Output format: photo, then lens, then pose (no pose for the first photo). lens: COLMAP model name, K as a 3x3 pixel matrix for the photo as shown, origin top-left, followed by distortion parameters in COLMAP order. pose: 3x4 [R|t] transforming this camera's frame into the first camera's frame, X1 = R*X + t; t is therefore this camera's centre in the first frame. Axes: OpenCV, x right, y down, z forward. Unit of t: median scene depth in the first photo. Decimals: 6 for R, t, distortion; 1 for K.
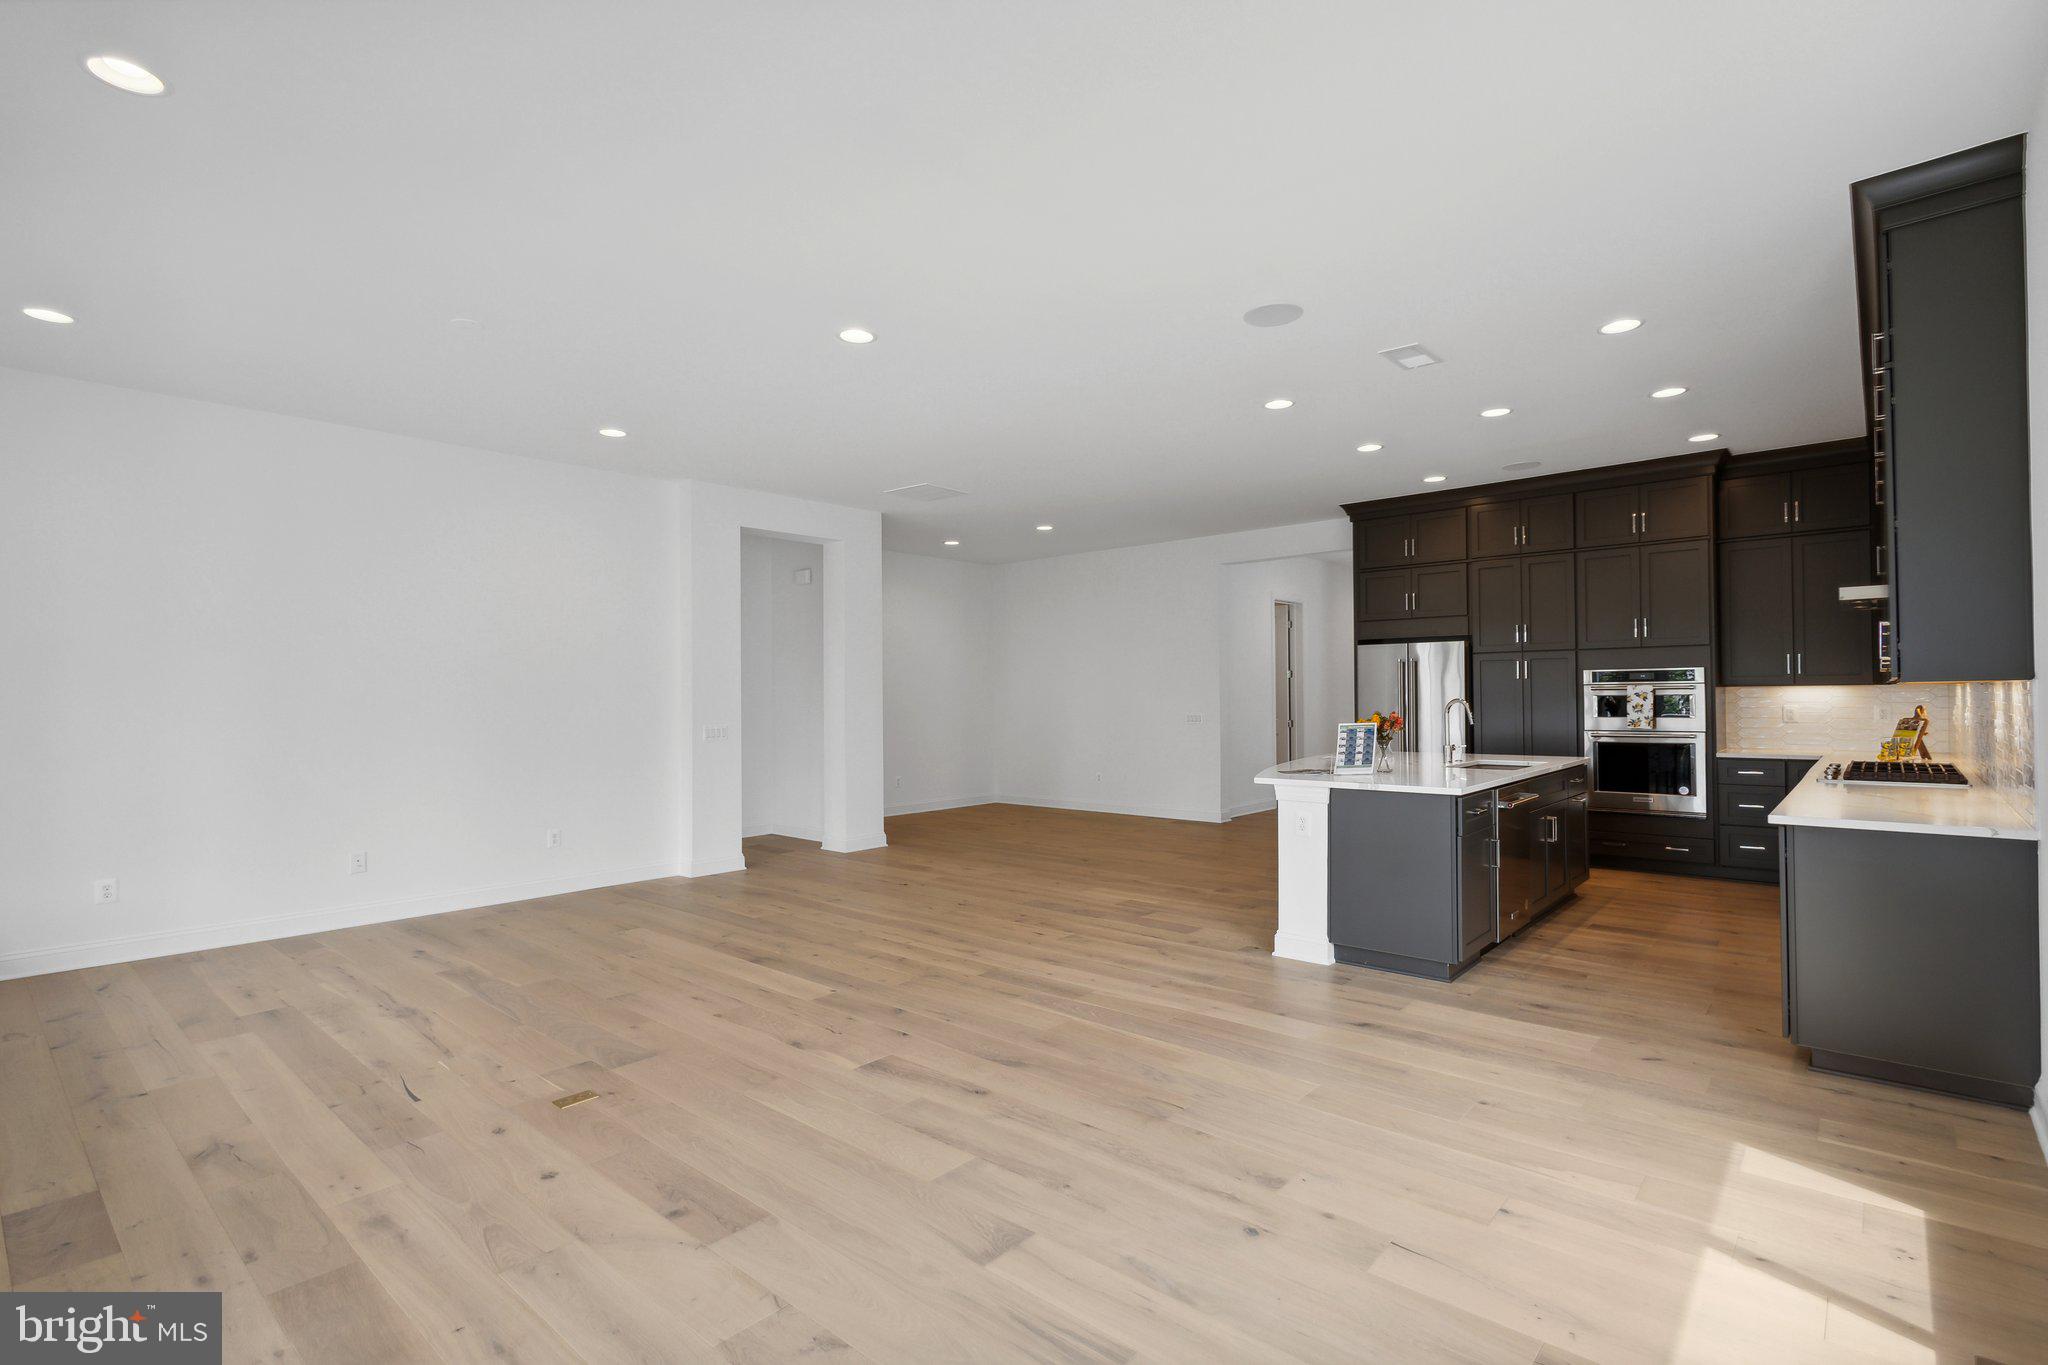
lens RADIAL K [[955.1, 0, 1023.1], [0, 955.1, 682.4], [0, 0, 1]] dist [0.005839, -0.001349]
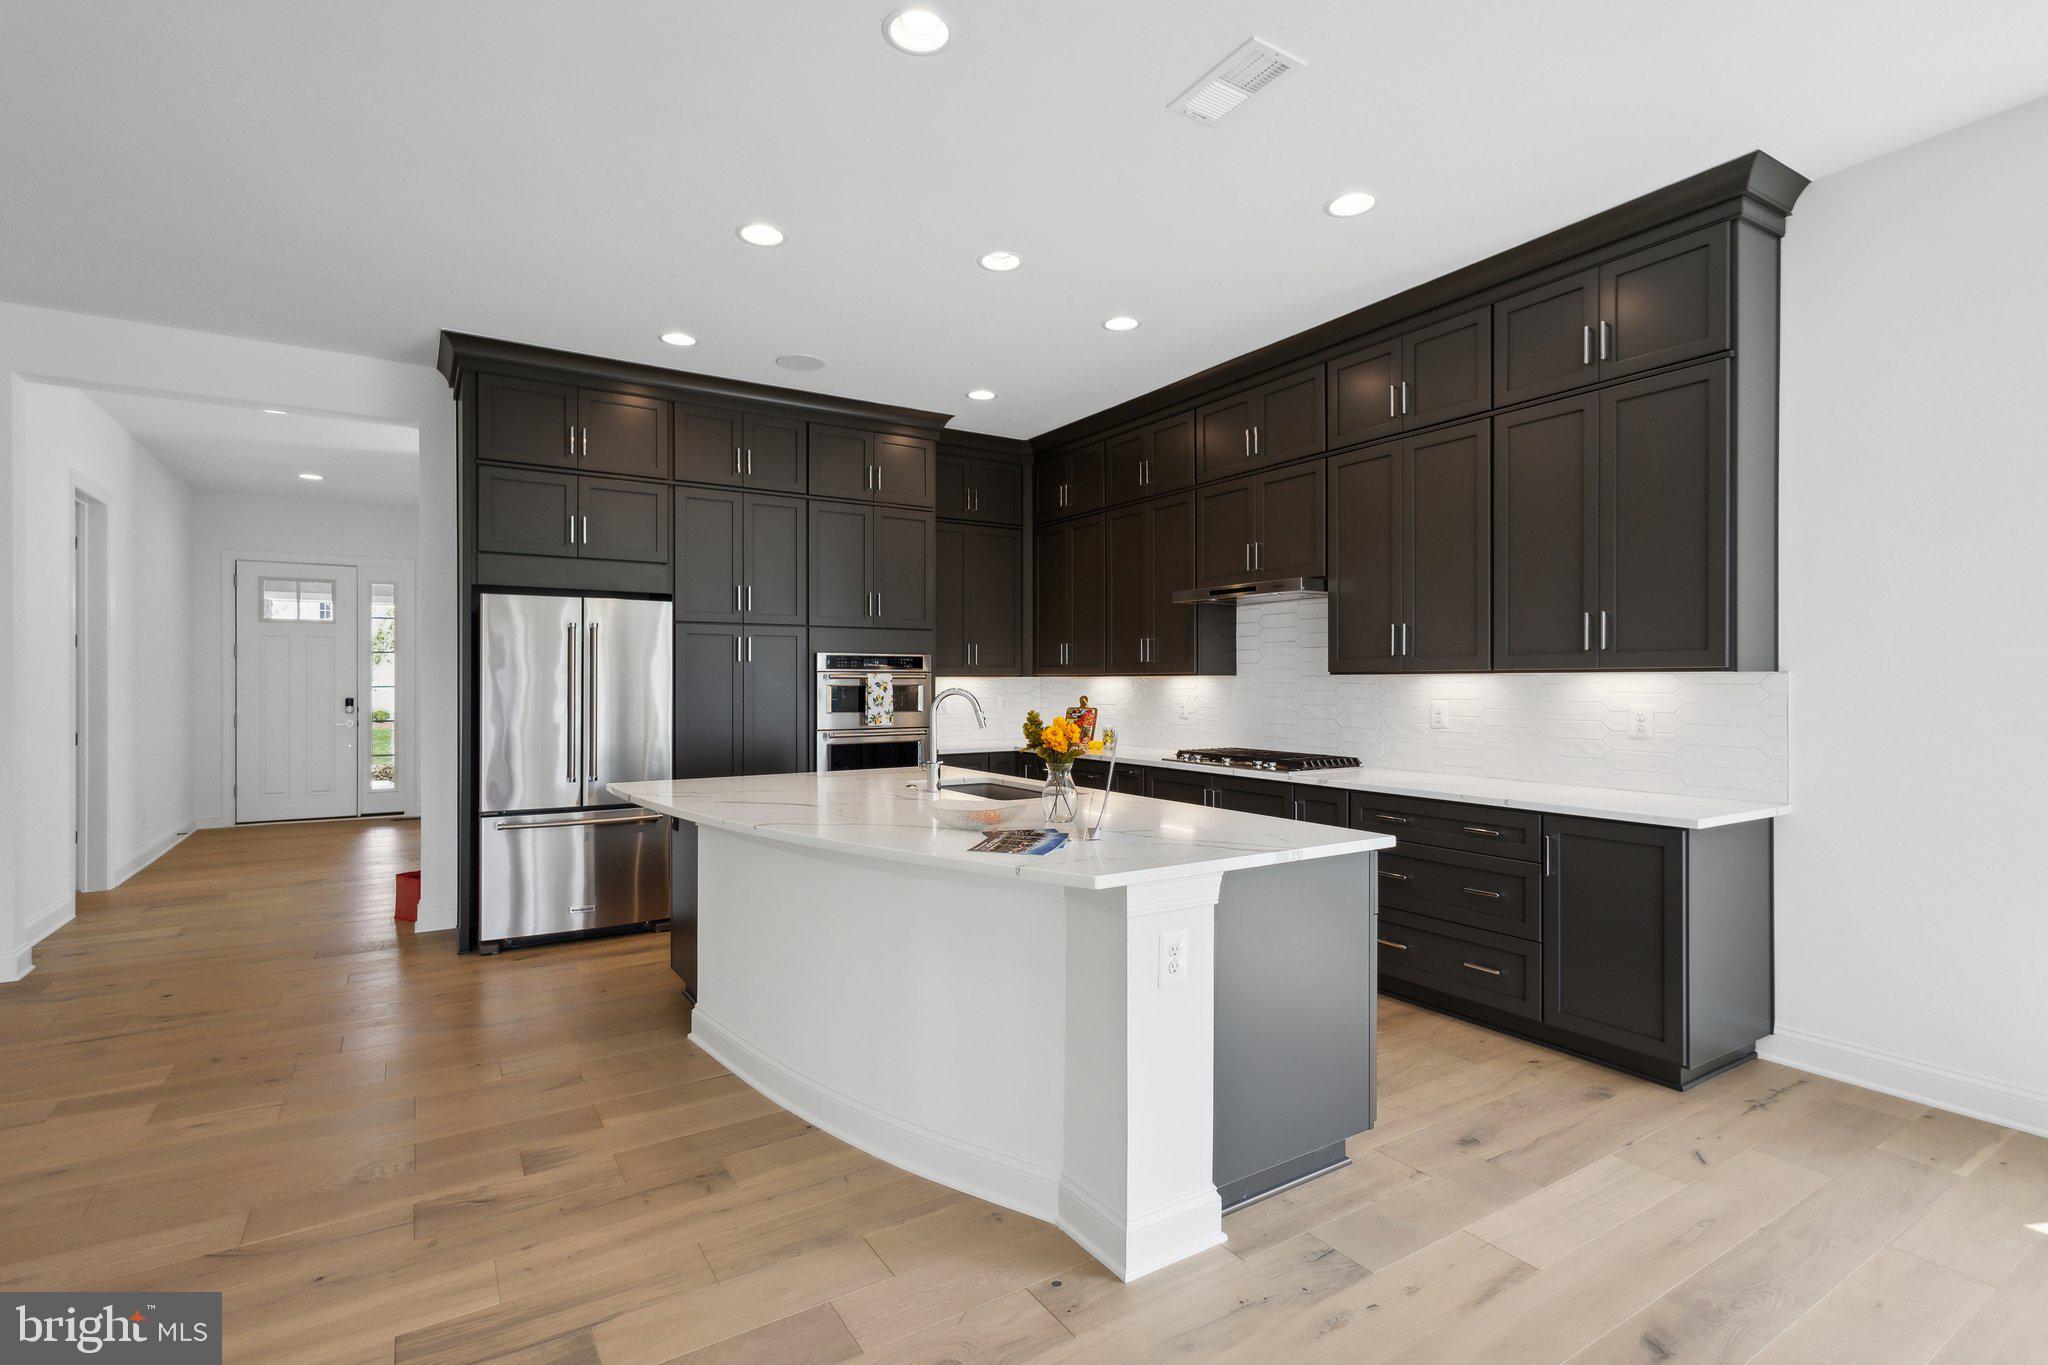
lens RADIAL K [[955.1, 0, 1019.4], [0, 955.1, 689.8], [0, 0, 1]] dist [0.005839, -0.001349]
pose [[0.289485, 0.001639, 0.957181, -0.112267], [-0.014186, 0.999896, 0.002578, 0.013222], [-0.957077, -0.014324, 0.289478, 0.638258]]
